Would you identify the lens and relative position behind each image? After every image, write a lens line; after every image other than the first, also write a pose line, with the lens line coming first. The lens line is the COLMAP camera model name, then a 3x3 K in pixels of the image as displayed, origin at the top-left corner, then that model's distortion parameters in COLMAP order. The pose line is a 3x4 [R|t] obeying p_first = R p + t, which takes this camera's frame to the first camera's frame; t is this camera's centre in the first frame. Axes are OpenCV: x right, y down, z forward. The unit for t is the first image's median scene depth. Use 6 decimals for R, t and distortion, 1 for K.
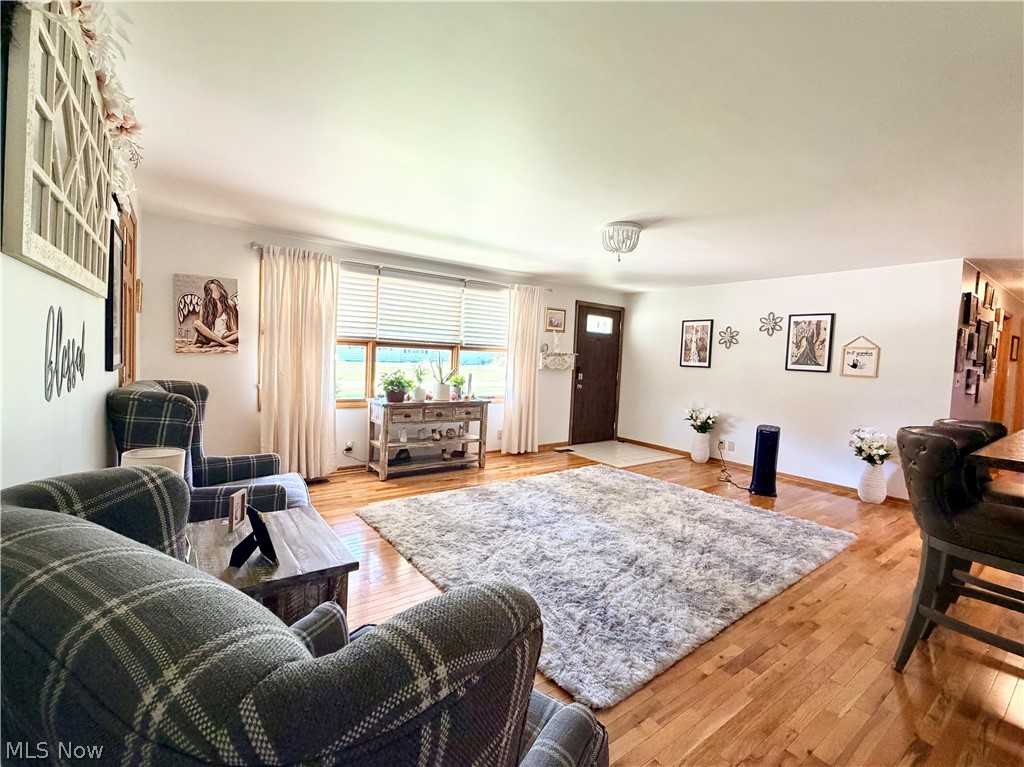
lens RADIAL K [[435.7, 0, 512.0], [0, 435.7, 383.5], [0, 0, 1]] dist [-0.022022, -0.000009]
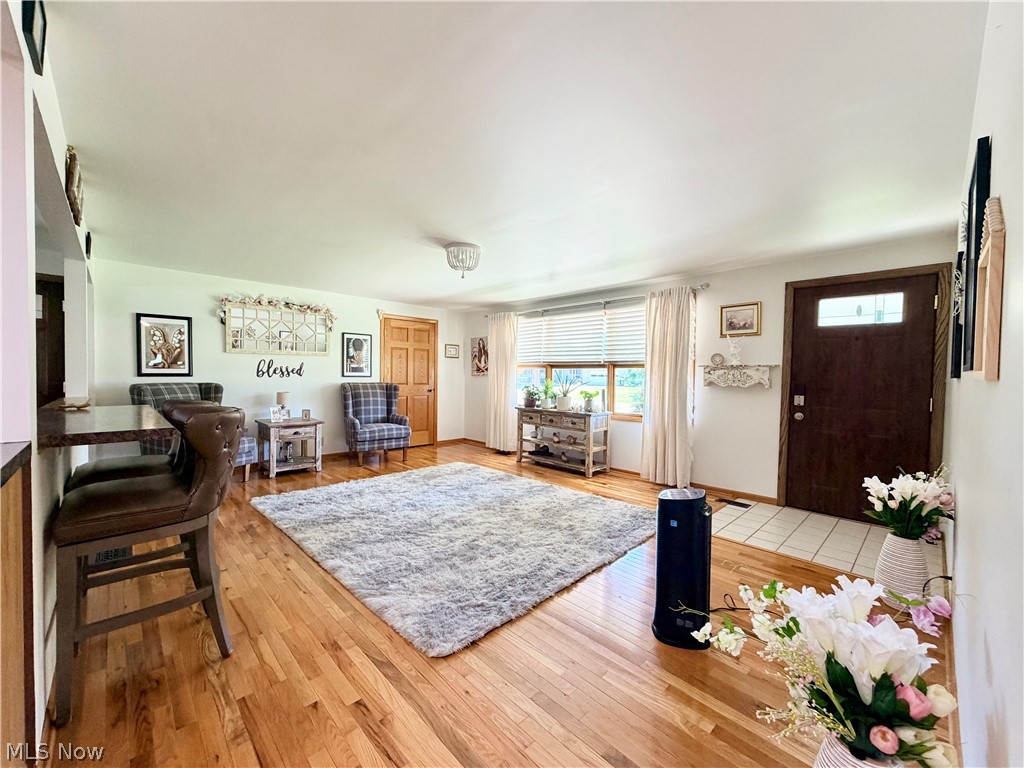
lens RADIAL K [[409.9, 0, 512.0], [0, 409.9, 384.0], [0, 0, 1]] dist [0.017416, -0.000006]
pose [[0.162895, -0.012436, -0.986565, 1.016060], [-0.063093, 0.997743, -0.022995, 0.001511], [0.984624, 0.065991, 0.161743, 0.733119]]
